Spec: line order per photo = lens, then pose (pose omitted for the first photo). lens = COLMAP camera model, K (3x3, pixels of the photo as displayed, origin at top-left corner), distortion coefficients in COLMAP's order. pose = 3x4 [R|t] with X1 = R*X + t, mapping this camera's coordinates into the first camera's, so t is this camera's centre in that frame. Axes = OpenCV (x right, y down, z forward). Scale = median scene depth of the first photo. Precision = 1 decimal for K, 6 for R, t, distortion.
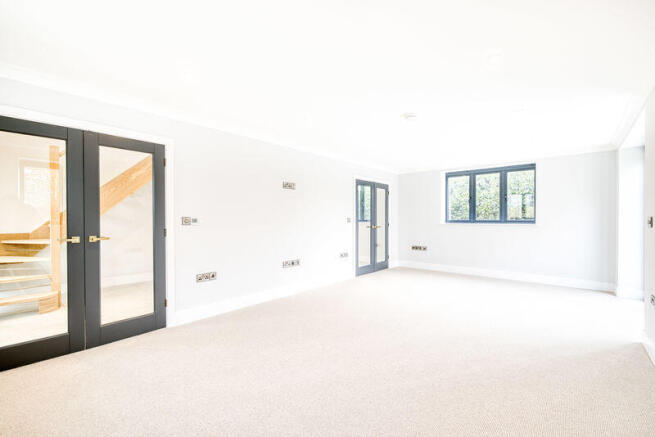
lens RADIAL K [[281.8, 0, 329.2], [0, 281.8, 219.0], [0, 0, 1]] dist [-0.003807, -0.000420]
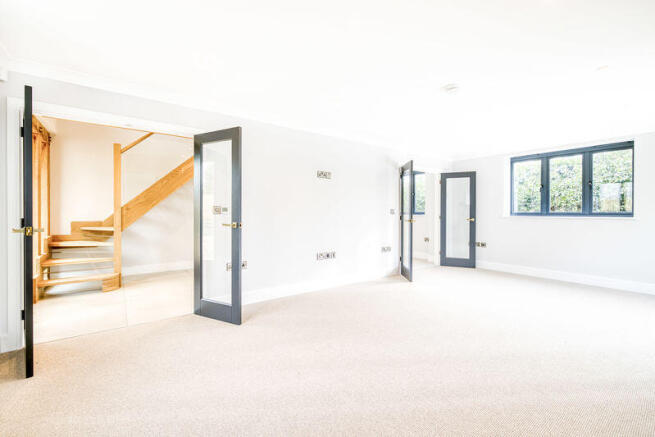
lens RADIAL K [[281.8, 0, 329.3], [0, 281.8, 213.6], [0, 0, 1]] dist [-0.003807, -0.000420]
pose [[0.978125, 0.004943, -0.207958, 0.058011], [-0.004548, 0.999987, 0.002377, 0.008834], [0.207967, -0.001379, 0.978135, 0.048665]]
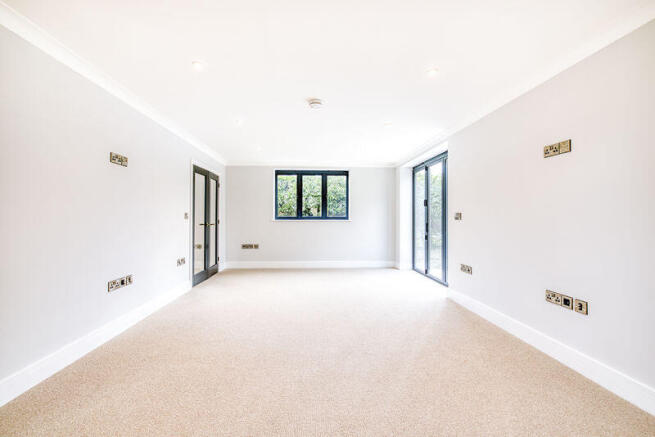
lens RADIAL K [[281.8, 0, 323.0], [0, 281.8, 210.4], [0, 0, 1]] dist [-0.003807, -0.000420]
pose [[0.719107, 0.018513, 0.694653, -0.192312], [-0.000186, 0.999650, -0.026449, 0.009311], [-0.694899, 0.018890, 0.718859, 0.176870]]
